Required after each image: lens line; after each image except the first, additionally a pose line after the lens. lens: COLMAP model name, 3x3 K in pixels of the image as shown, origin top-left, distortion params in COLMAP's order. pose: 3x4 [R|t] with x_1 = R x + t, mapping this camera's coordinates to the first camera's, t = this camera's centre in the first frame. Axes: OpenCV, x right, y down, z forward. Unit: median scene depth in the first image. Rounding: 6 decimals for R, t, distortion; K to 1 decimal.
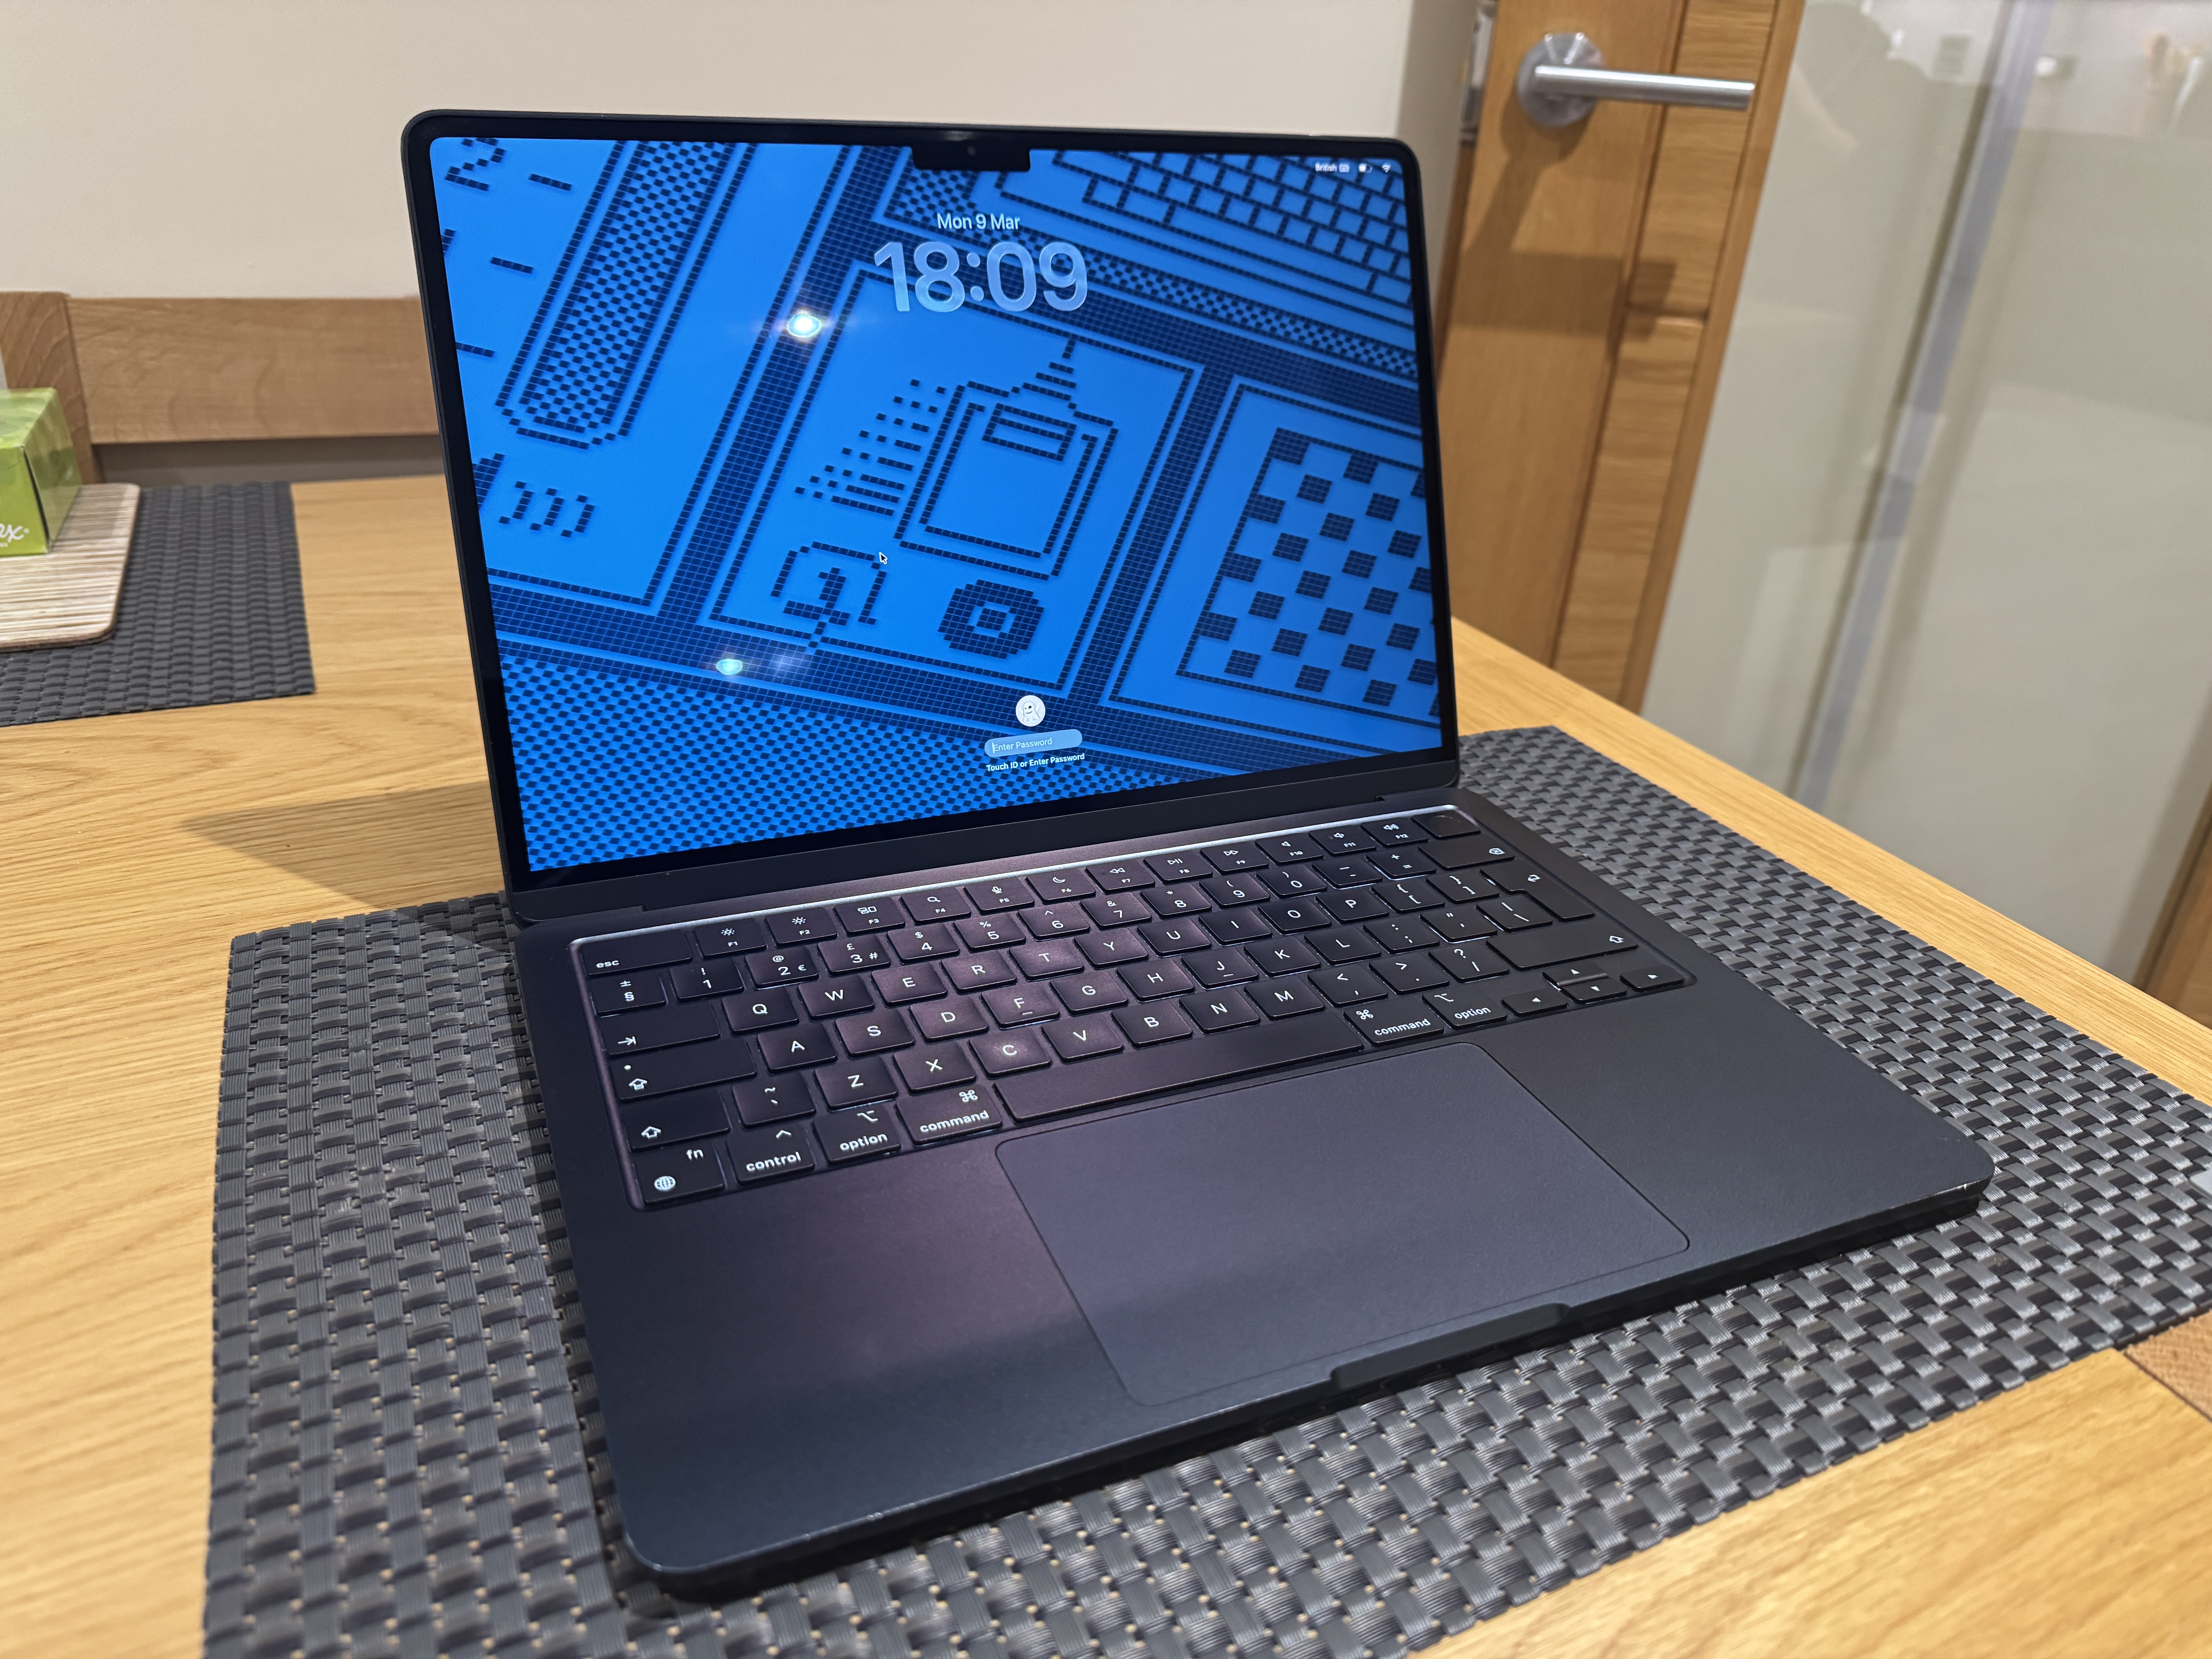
lens RADIAL K [[1563.4, 0, 1070.1], [0, 1563.4, 824.4], [0, 0, 1]] dist [-0.042048, 0.003851]
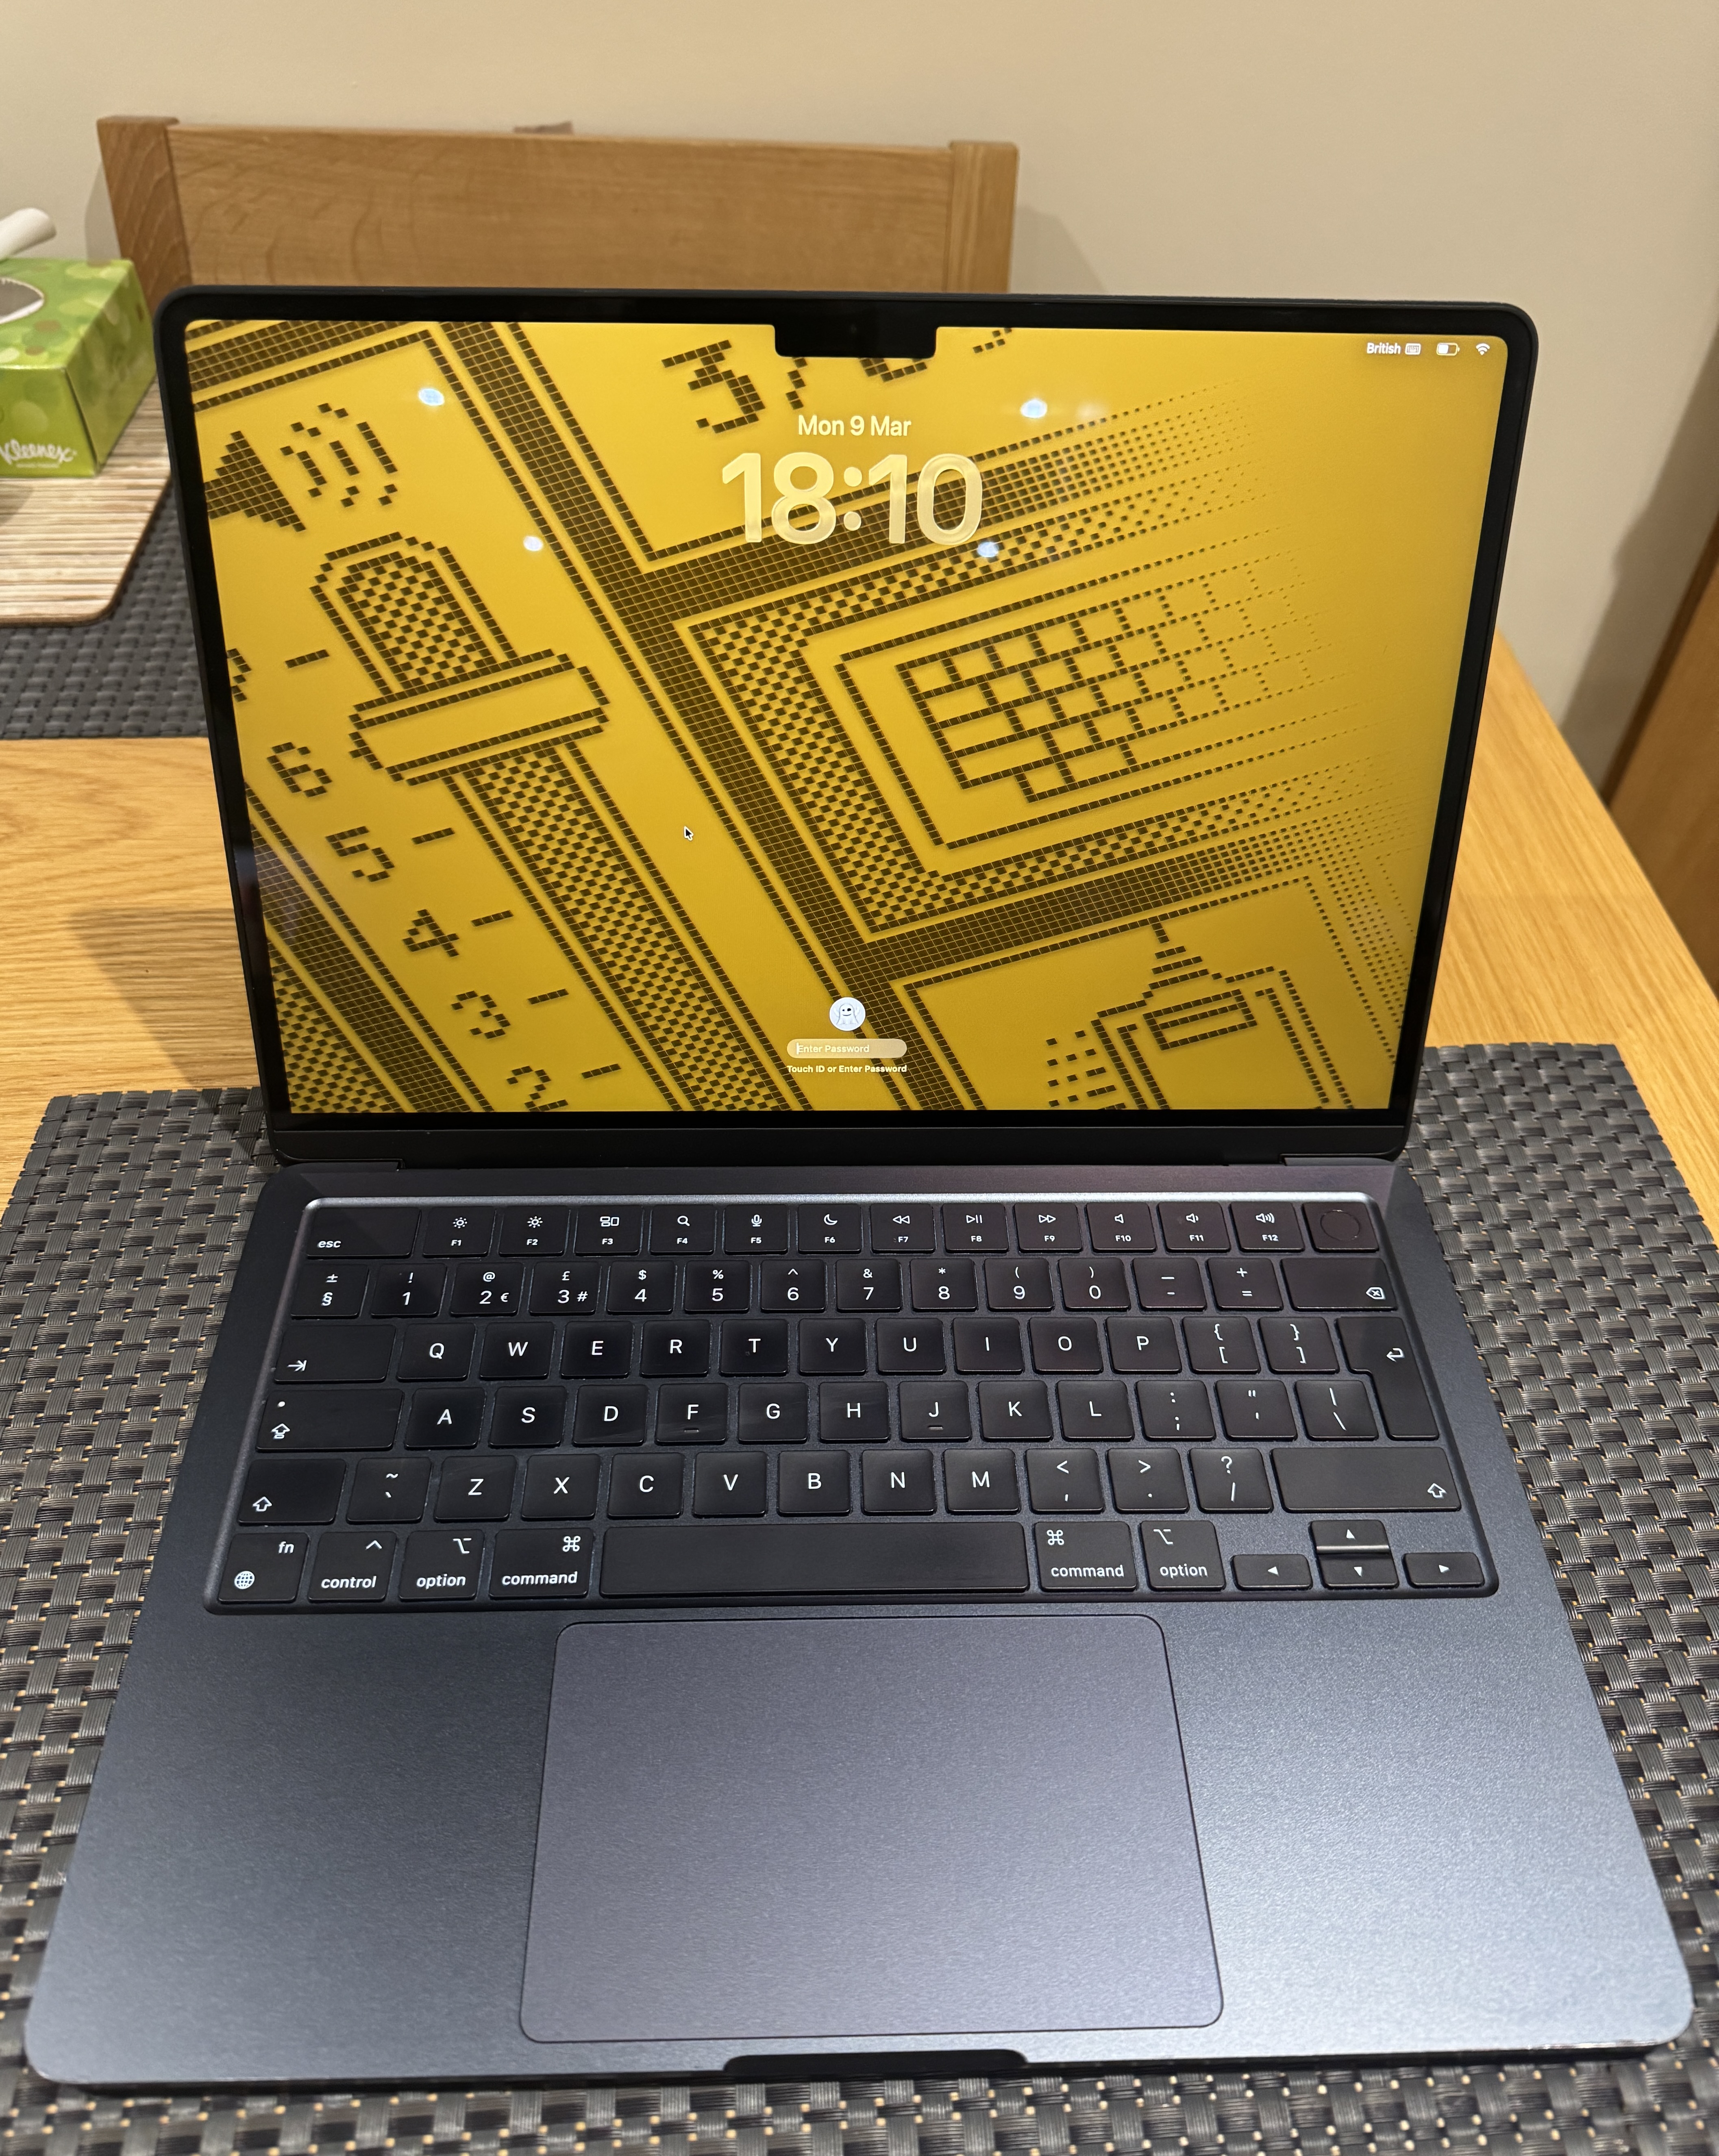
lens RADIAL K [[1664.5, 0, 776.5], [0, 1664.5, 990.4], [0, 0, 1]] dist [-0.004015, -0.000662]
pose [[0.924514, 0.225730, -0.307114, 0.222010], [-0.129851, 0.944095, 0.303023, -0.363193], [0.358346, -0.240270, 0.902141, 0.152313]]
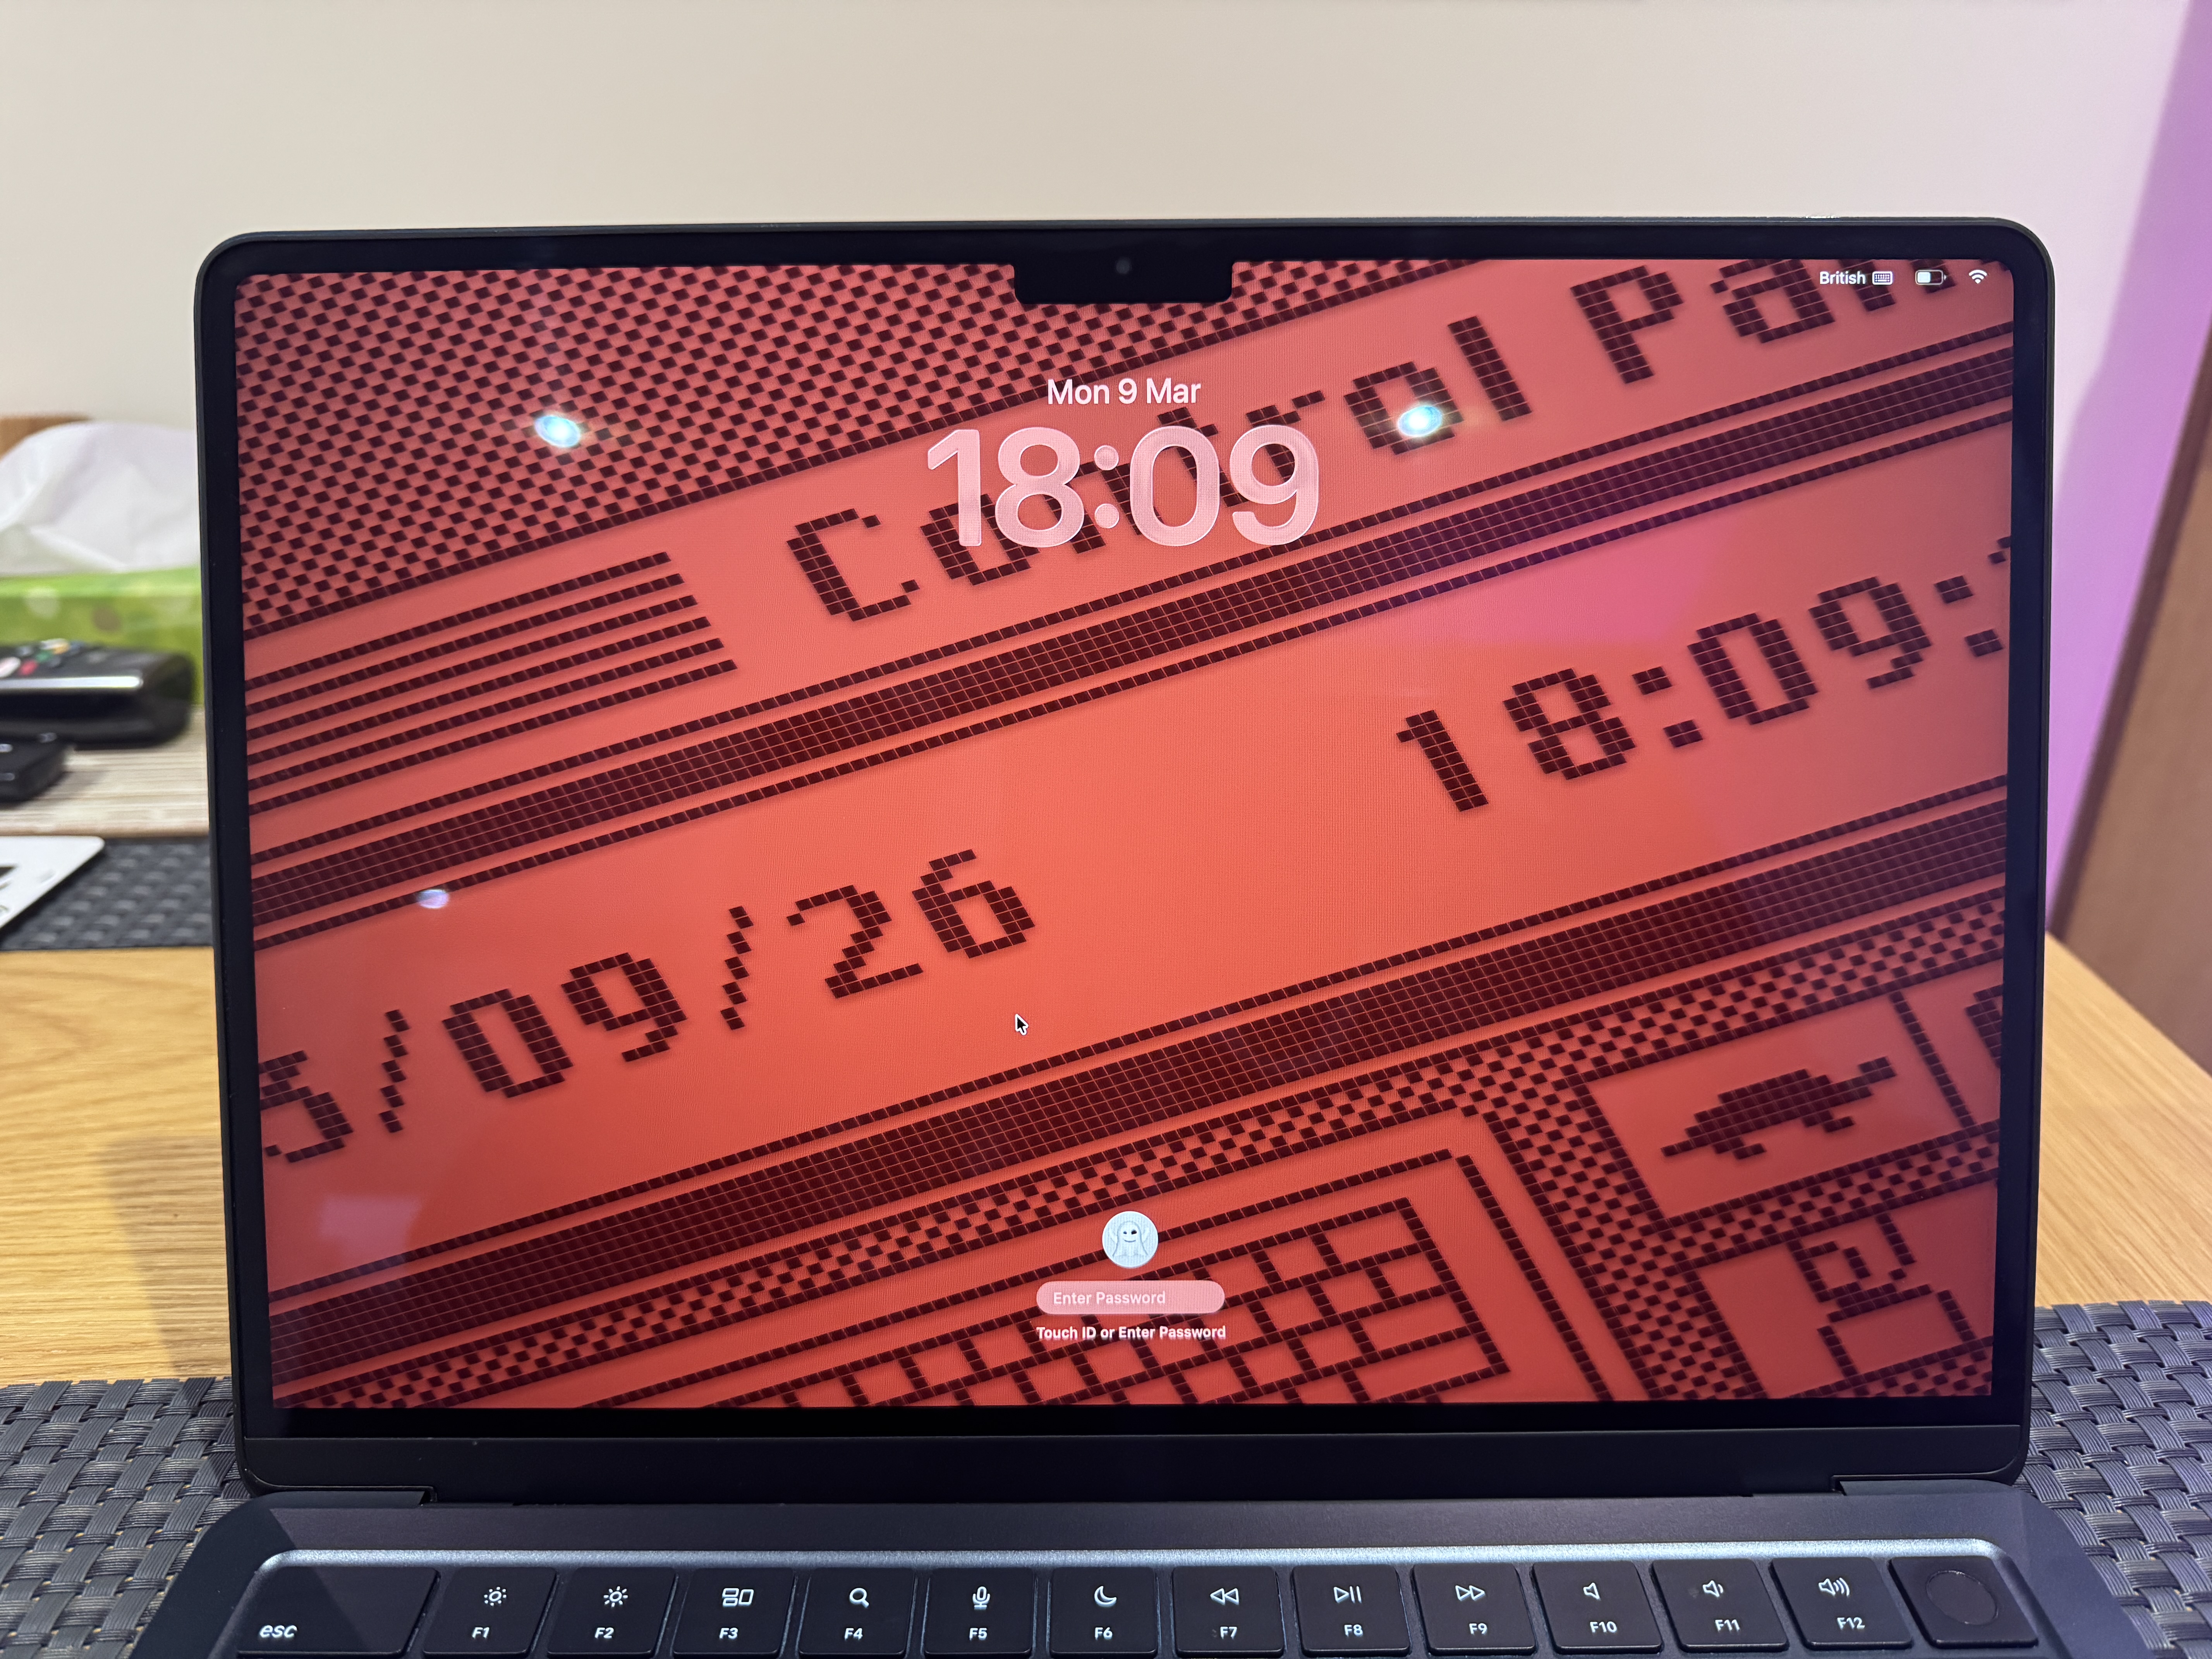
lens RADIAL K [[1563.4, 0, 1070.1], [0, 1563.4, 824.4], [0, 0, 1]] dist [-0.042048, 0.003851]
pose [[0.918781, 0.105268, -0.380473, 0.153115], [-0.123562, 0.992049, -0.023905, -0.209575], [0.374931, 0.068976, 0.924483, 0.464628]]
